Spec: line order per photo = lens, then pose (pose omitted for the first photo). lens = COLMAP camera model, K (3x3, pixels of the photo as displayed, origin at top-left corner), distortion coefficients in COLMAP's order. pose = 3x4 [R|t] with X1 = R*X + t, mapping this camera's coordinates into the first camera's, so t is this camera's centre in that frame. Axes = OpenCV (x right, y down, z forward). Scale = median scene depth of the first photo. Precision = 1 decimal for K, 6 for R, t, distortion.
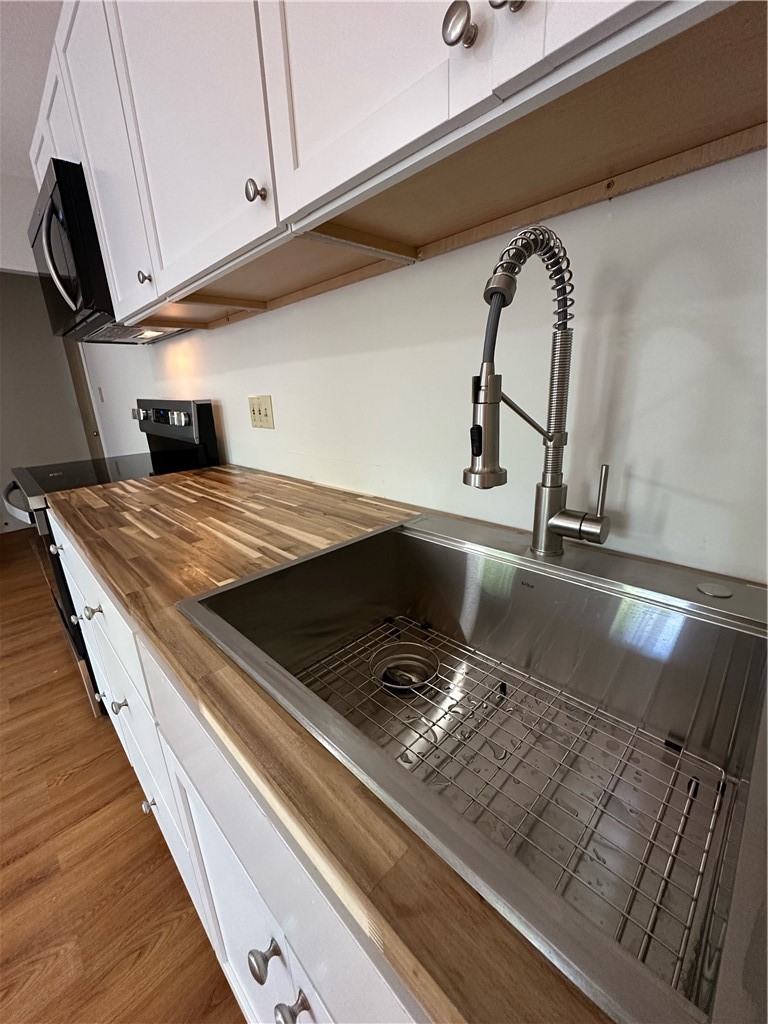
lens RADIAL K [[408.8, 0, 382.2], [0, 408.8, 512.6], [0, 0, 1]] dist [-0.003348, 0.000676]
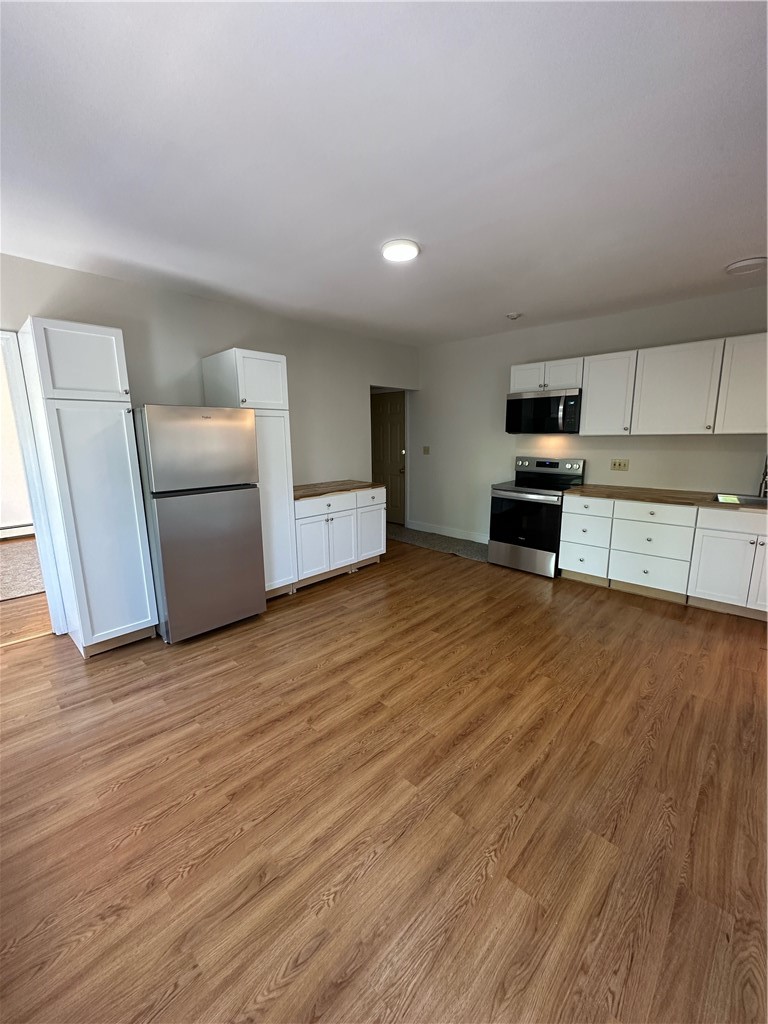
lens RADIAL K [[408.8, 0, 382.2], [0, 408.8, 512.6], [0, 0, 1]] dist [-0.003348, 0.000676]
pose [[0.999202, 0.016689, 0.036282, -2.635510], [-0.012960, 0.994833, -0.100698, 0.503443], [-0.037775, 0.100147, 0.994255, -2.226763]]
